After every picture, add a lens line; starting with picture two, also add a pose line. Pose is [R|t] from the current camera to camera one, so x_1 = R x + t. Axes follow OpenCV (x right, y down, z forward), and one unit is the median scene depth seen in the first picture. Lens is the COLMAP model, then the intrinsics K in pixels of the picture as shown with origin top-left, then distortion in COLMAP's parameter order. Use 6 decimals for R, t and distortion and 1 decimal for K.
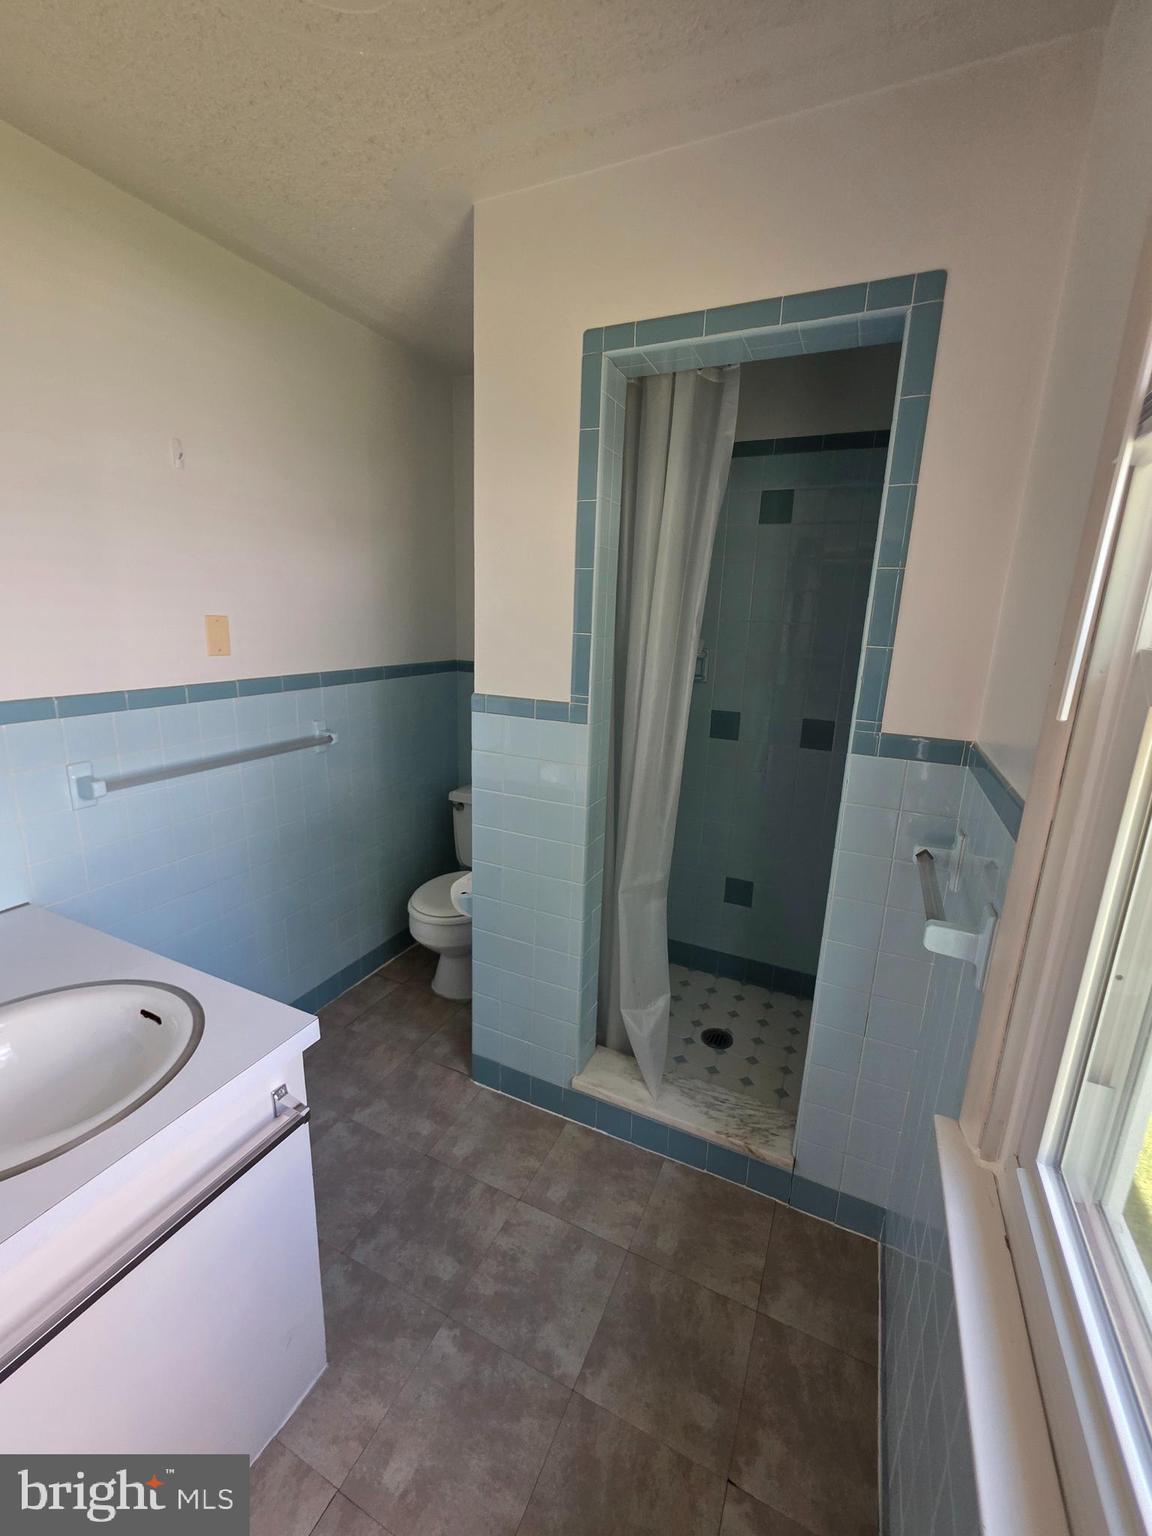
lens RADIAL K [[614.7, 0, 581.9], [0, 614.7, 759.3], [0, 0, 1]] dist [0.002634, -0.000631]
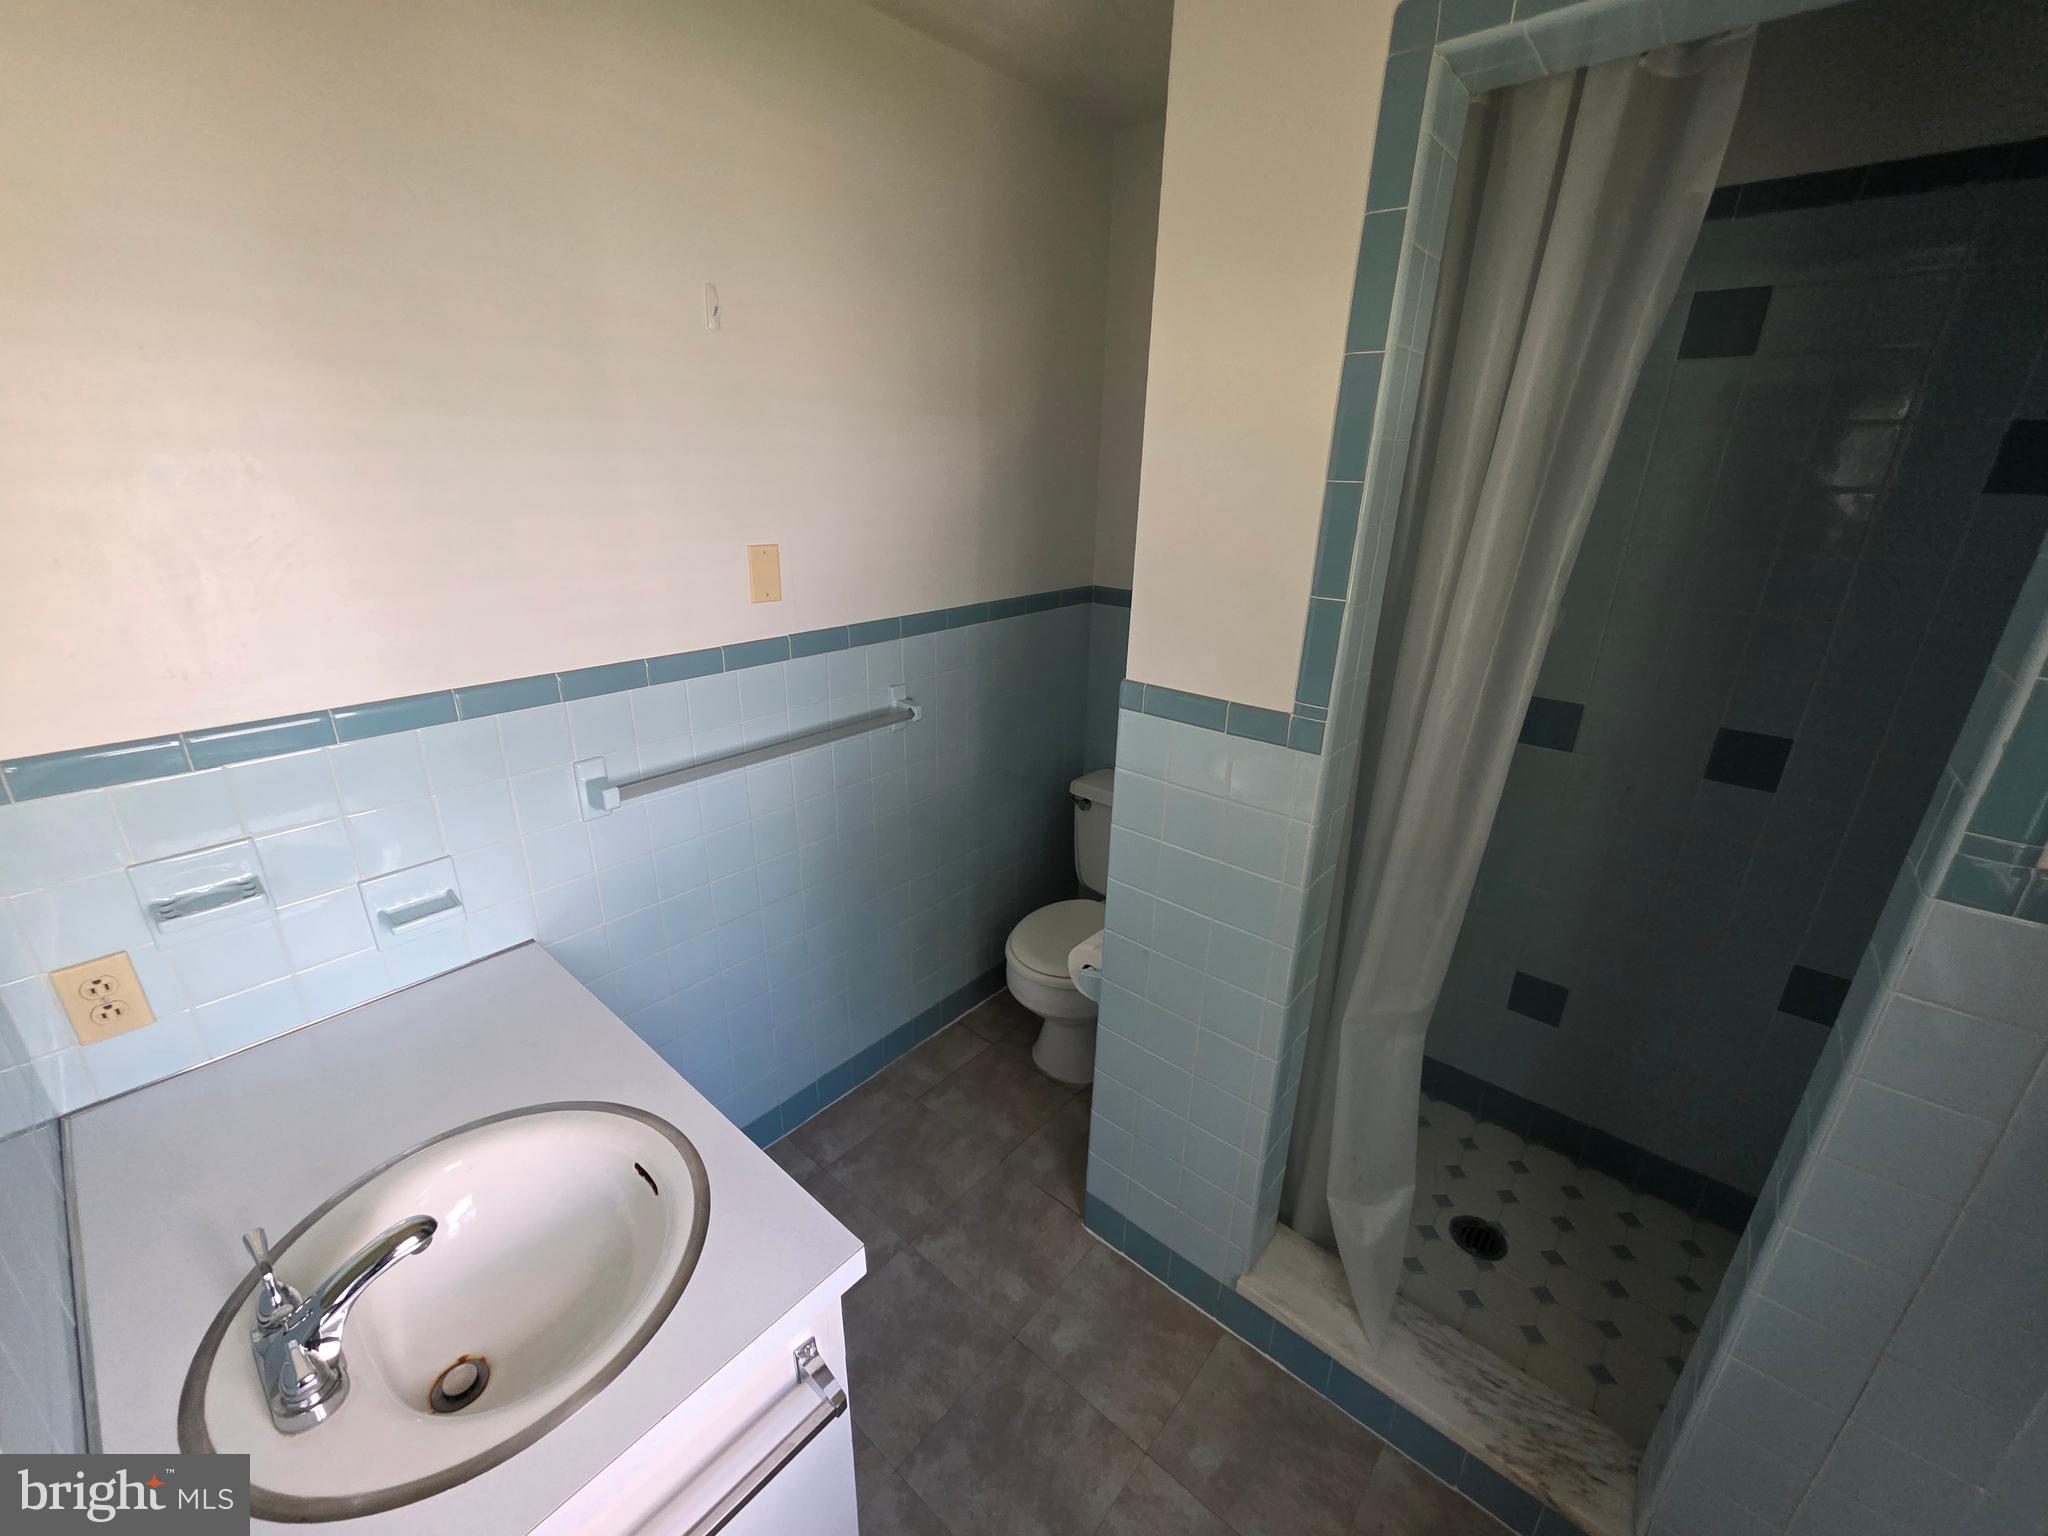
lens RADIAL K [[819.5, 0, 1016.0], [0, 819.5, 758.1], [0, 0, 1]] dist [0.002634, -0.000631]
pose [[0.961696, 0.076521, -0.263223, -0.054389], [-0.049237, 0.992850, 0.108742, -0.105901], [0.269662, -0.091617, 0.958587, 0.160726]]
